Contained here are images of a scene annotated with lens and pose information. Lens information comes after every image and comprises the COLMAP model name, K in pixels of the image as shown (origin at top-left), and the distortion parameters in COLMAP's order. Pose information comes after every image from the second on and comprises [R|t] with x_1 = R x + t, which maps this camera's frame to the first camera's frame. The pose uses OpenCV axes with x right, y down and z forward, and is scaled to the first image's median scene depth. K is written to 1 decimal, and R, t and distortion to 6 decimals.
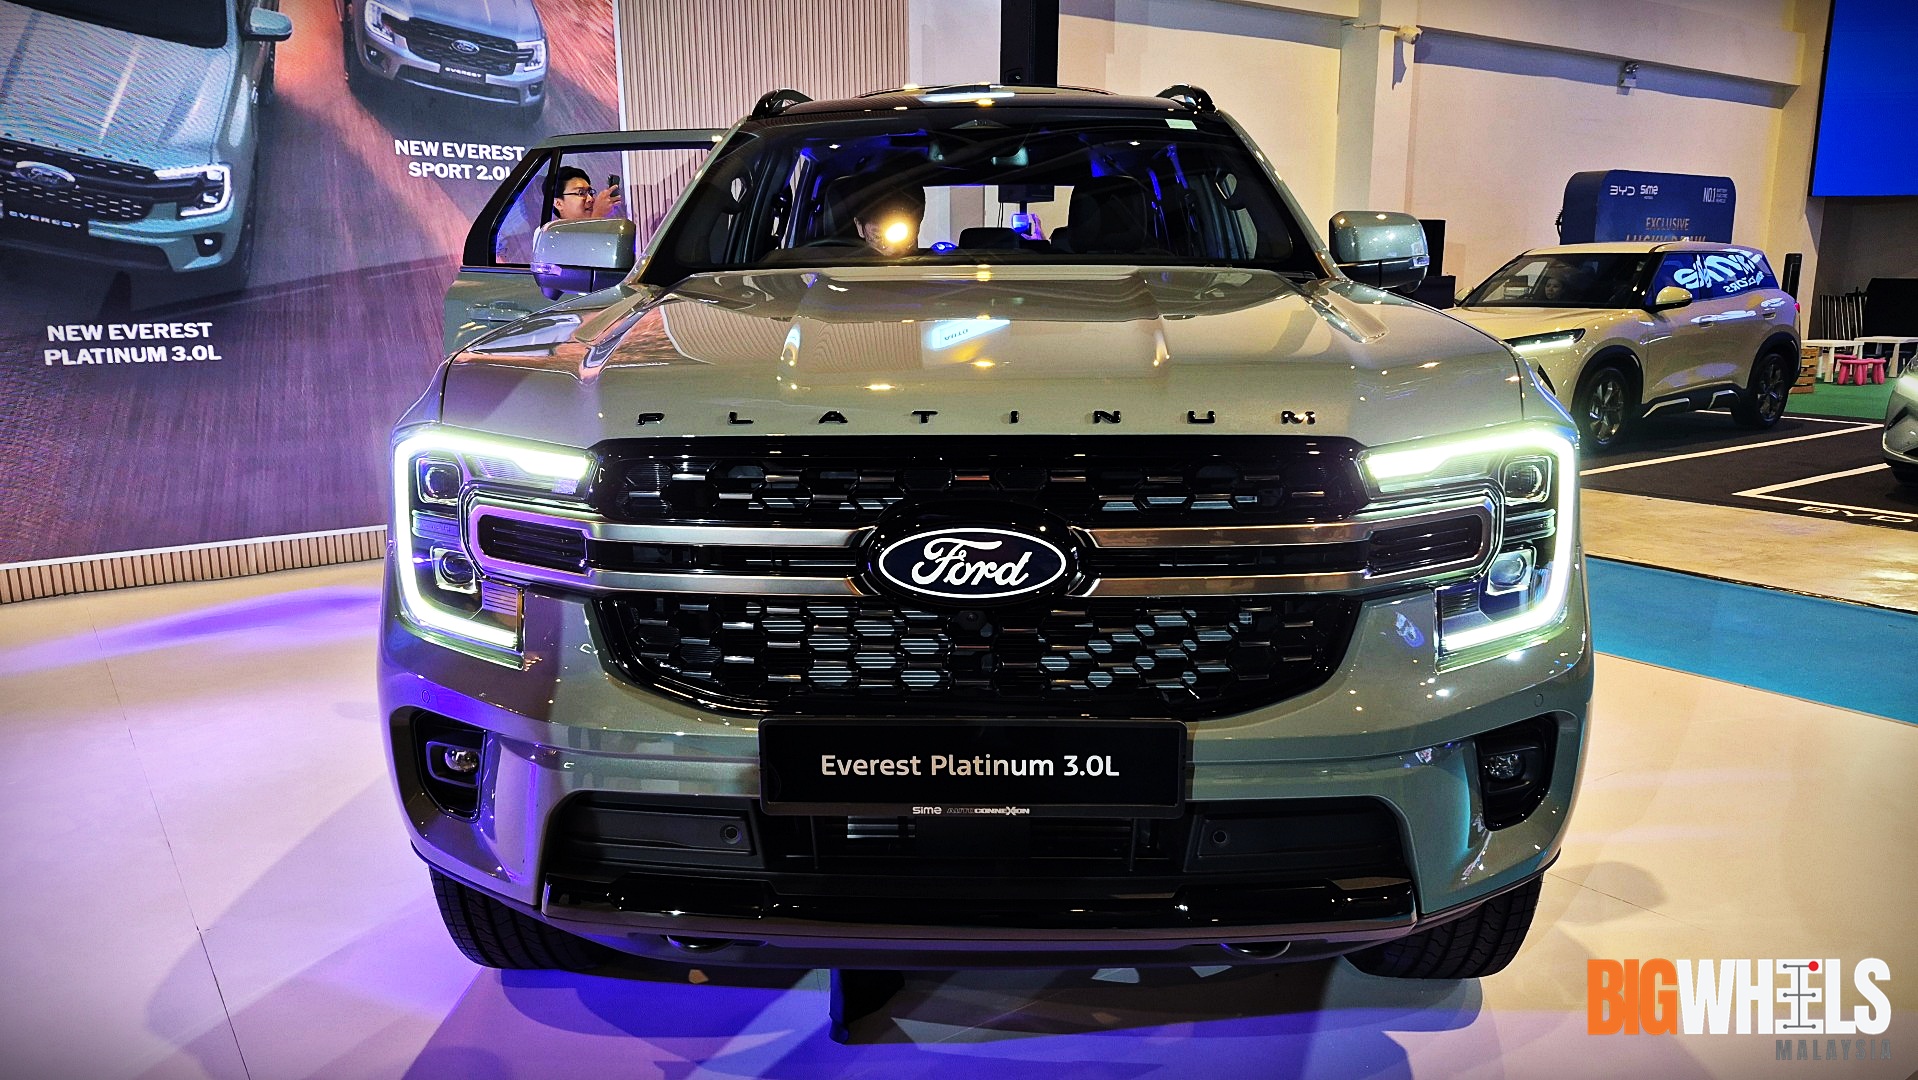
lens RADIAL K [[1417.4, 0, 952.7], [0, 1417.4, 550.1], [0, 0, 1]] dist [0.088842, -0.116932]
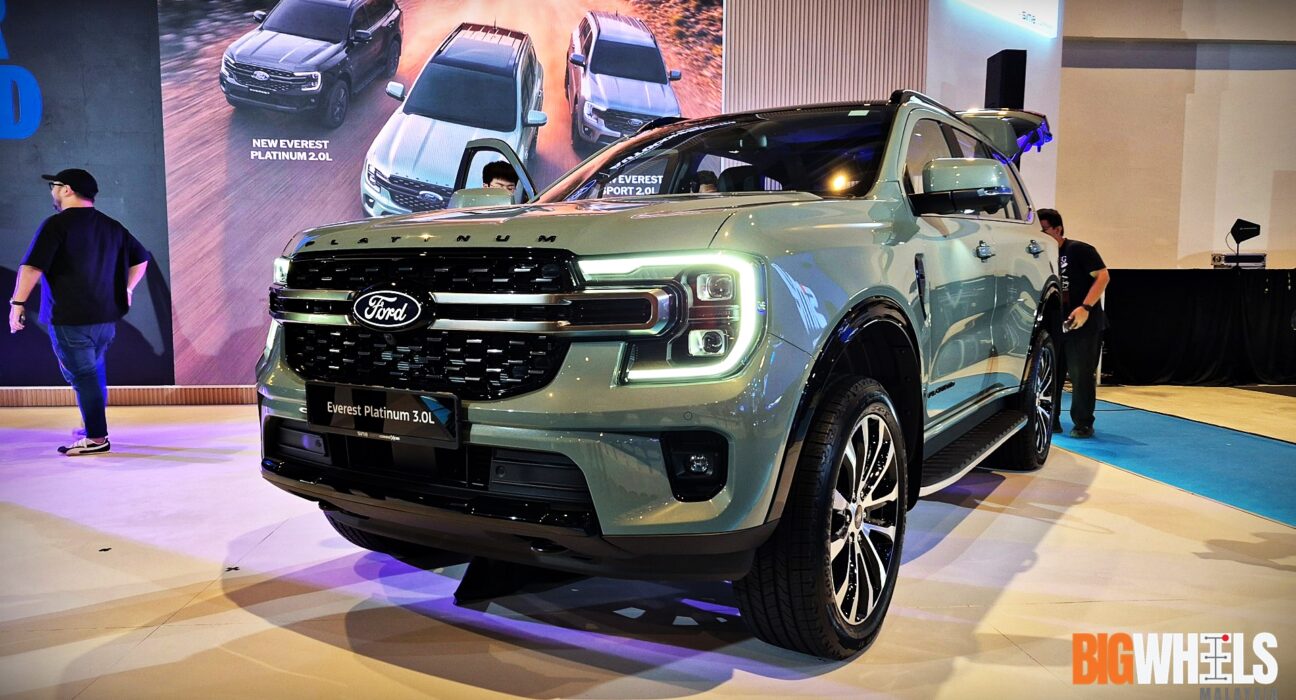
lens RADIAL K [[975.8, 0, 647.3], [0, 975.8, 378.1], [0, 0, 1]] dist [0.119598, 0.000215]
pose [[0.837540, 0.057045, -0.543390, 1.027814], [-0.115044, 0.990651, -0.073321, 0.157379], [0.534127, 0.123923, 0.836272, 0.055701]]
